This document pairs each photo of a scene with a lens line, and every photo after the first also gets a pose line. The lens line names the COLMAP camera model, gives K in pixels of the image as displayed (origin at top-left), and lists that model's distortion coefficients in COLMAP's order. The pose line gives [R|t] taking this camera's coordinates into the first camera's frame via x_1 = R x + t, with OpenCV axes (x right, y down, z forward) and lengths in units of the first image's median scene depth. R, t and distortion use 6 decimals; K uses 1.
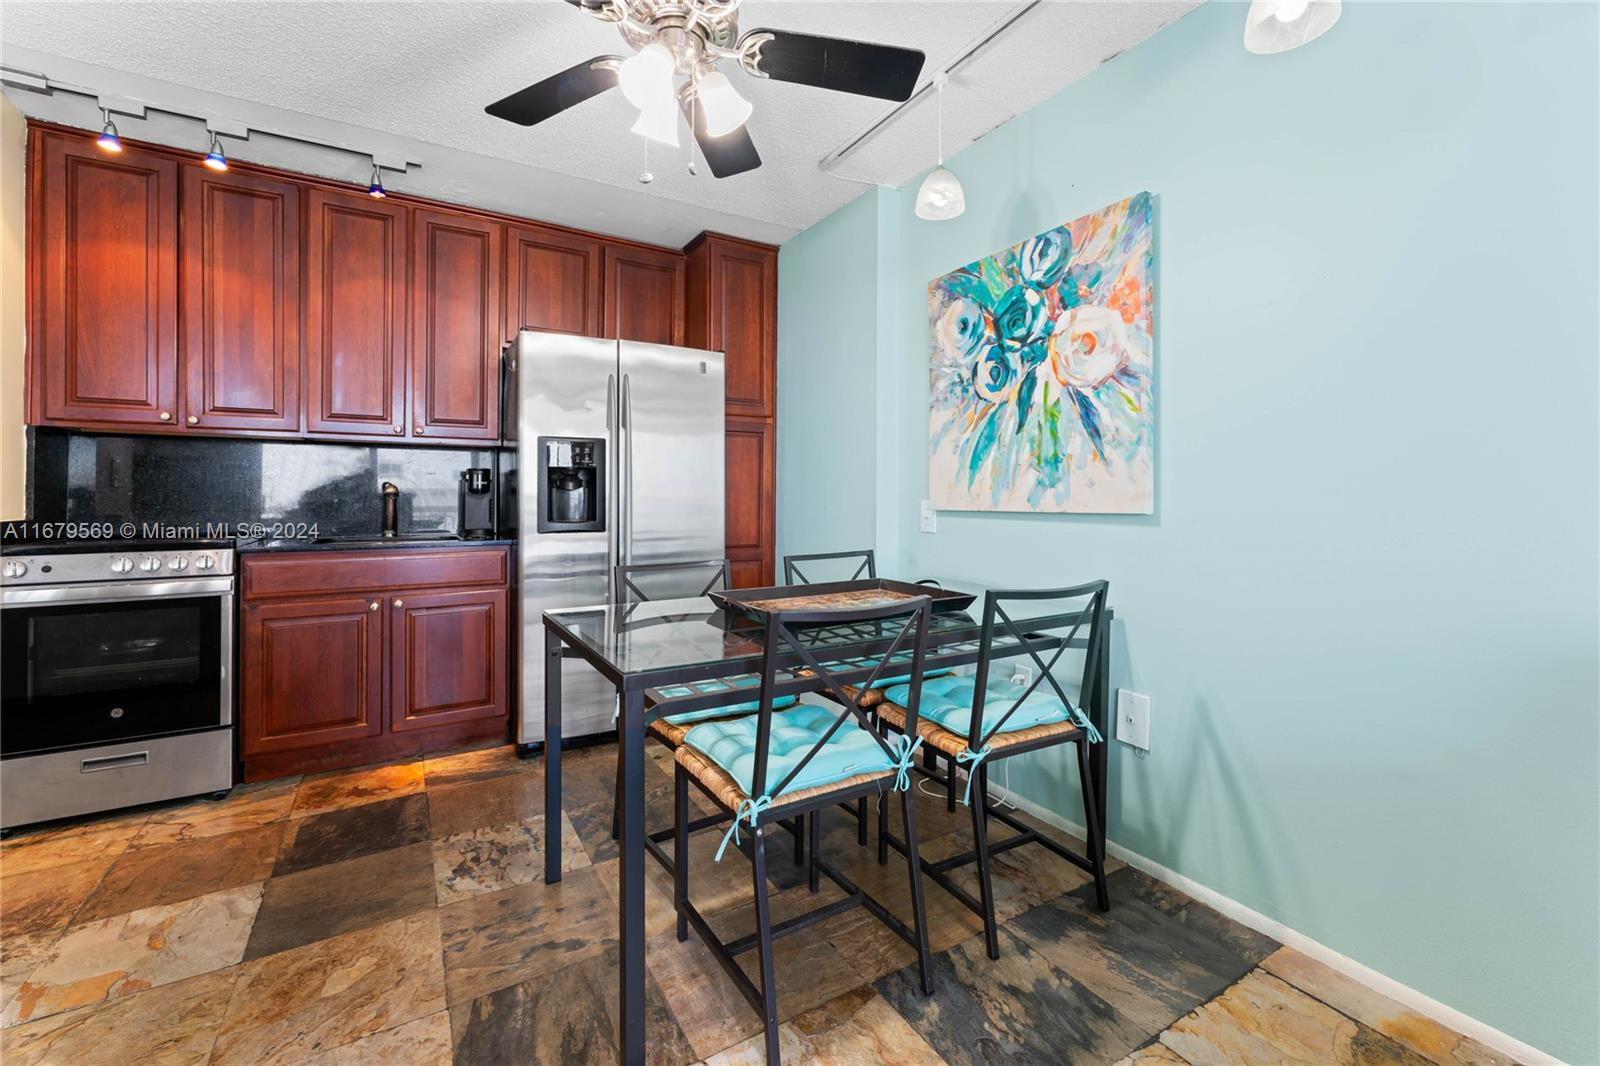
lens RADIAL K [[675.2, 0, 797.3], [0, 675.2, 494.8], [0, 0, 1]] dist [0.001999, 0.000449]
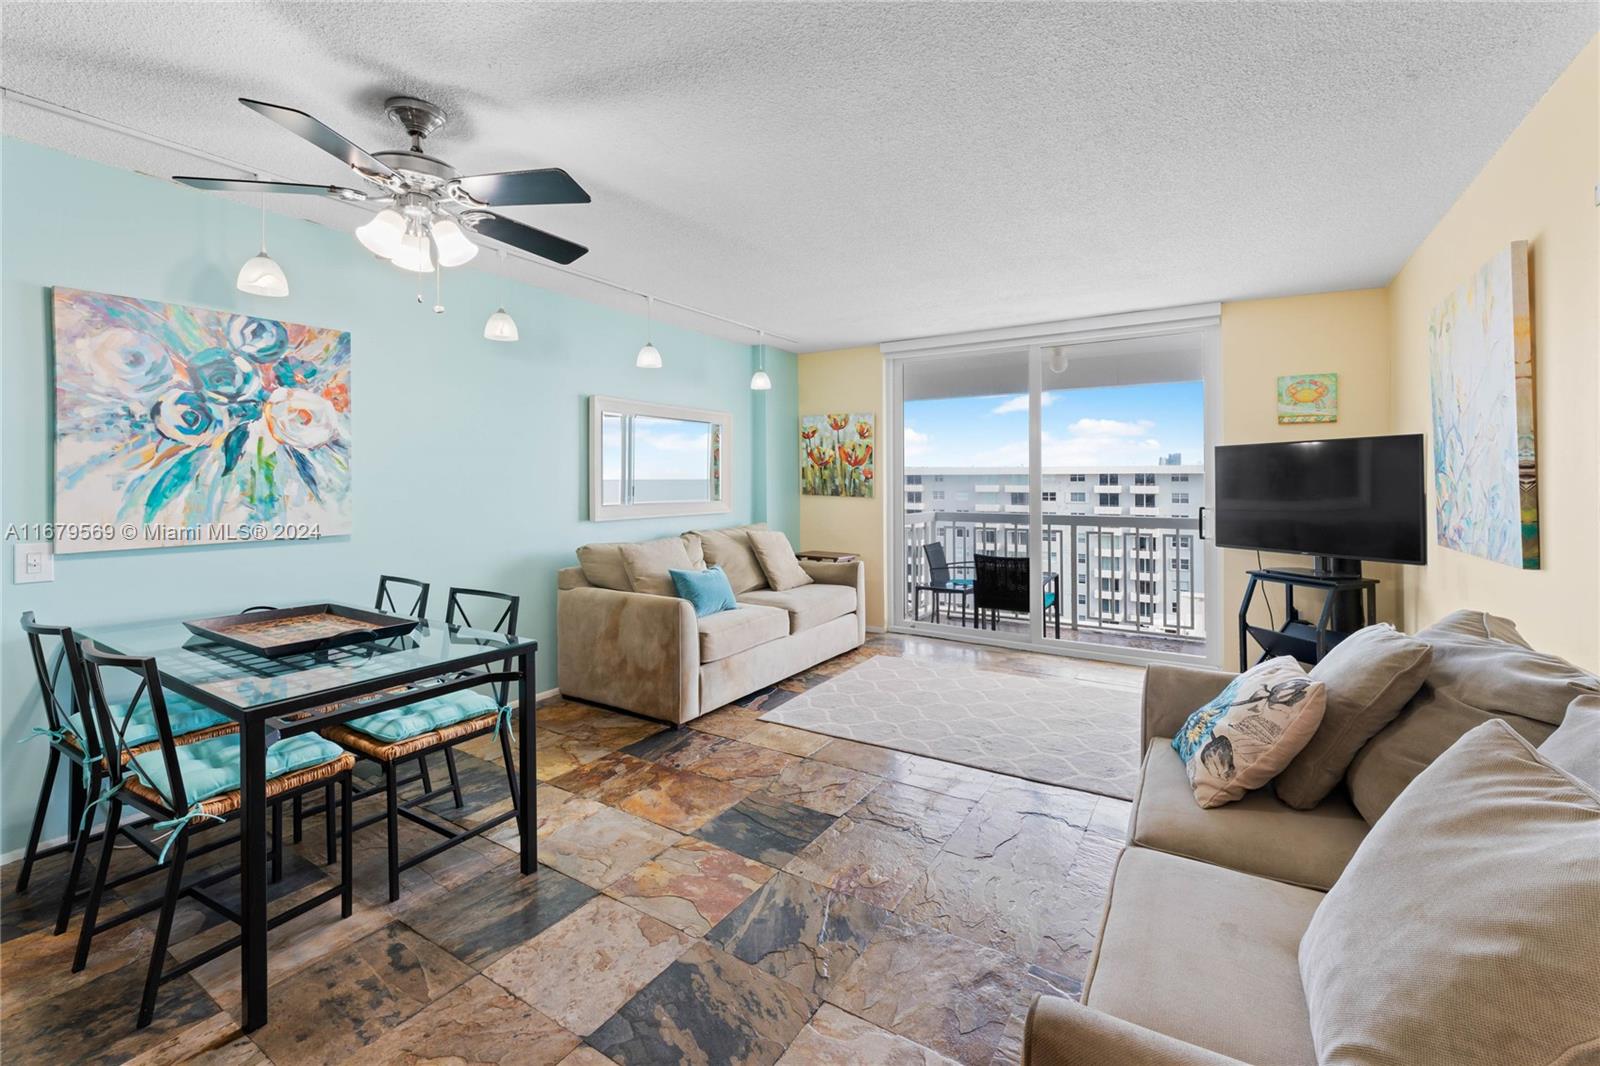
lens RADIAL K [[678.5, 0, 801.3], [0, 678.5, 482.1], [0, 0, 1]] dist [-0.002195, 0.000691]
pose [[-0.452832, -0.005359, 0.891580, -1.156167], [-0.002586, 0.999986, 0.004697, -0.087491], [-0.891592, -0.000179, -0.452840, 0.639010]]
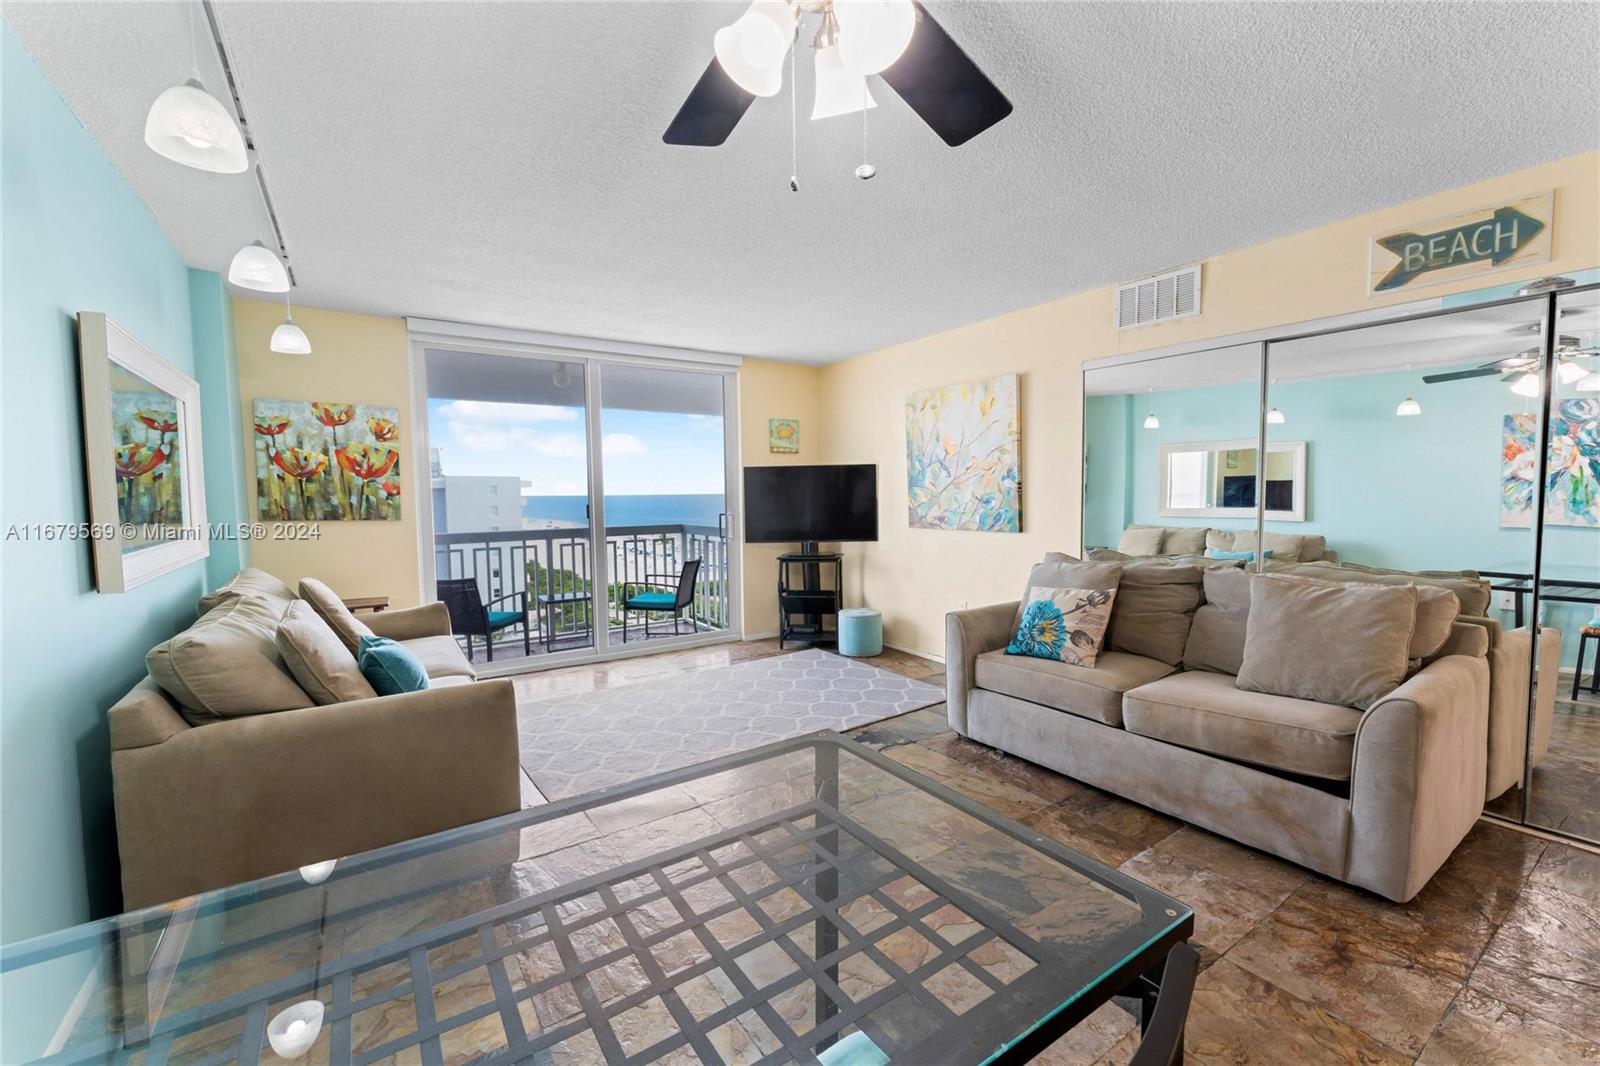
lens RADIAL K [[656.8, 0, 796.9], [0, 656.8, 529.5], [0, 0, 1]] dist [0.001593, 0.000311]
pose [[-0.998362, 0.011527, -0.056044, -0.068489], [0.008304, 0.998317, 0.057400, -0.088989], [0.056611, 0.056840, -0.996777, 1.165749]]
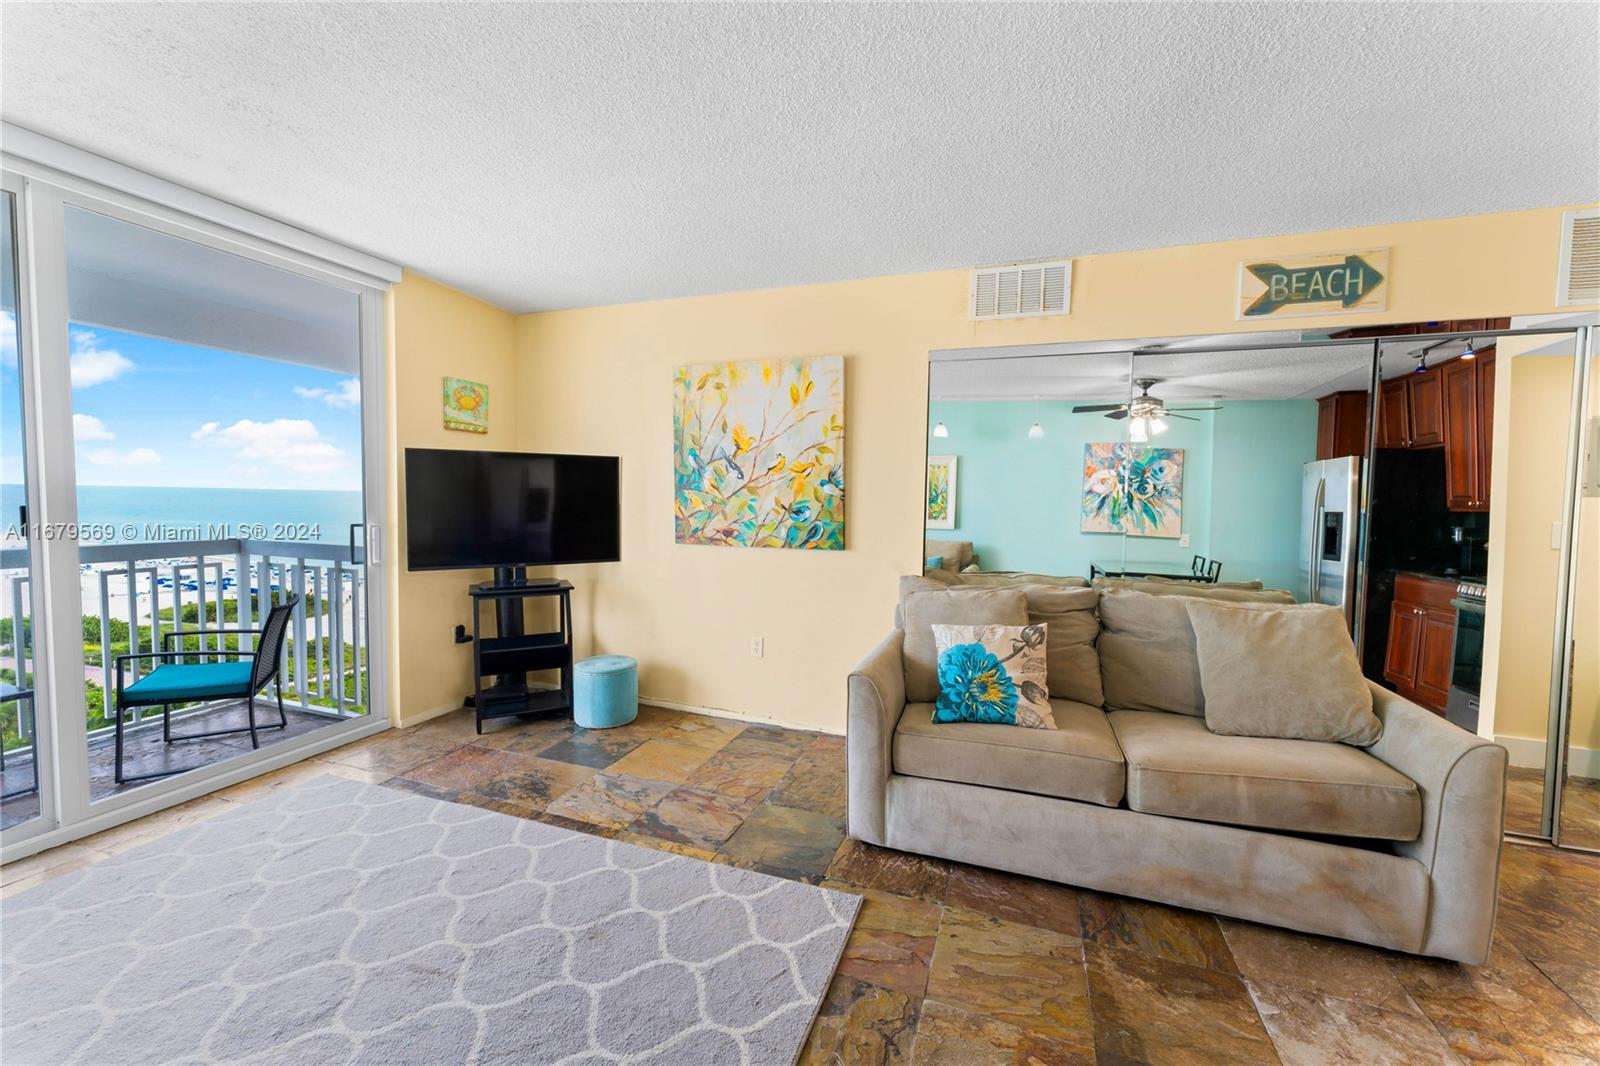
lens RADIAL K [[634.5, 0, 797.4], [0, 634.5, 529.0], [0, 0, 1]] dist [0.001782, -0.000358]
pose [[-0.775300, 0.014929, -0.631416, 0.203893], [-0.020842, 0.998571, 0.049202, -0.087798], [0.631249, 0.051306, -0.773881, 0.429161]]
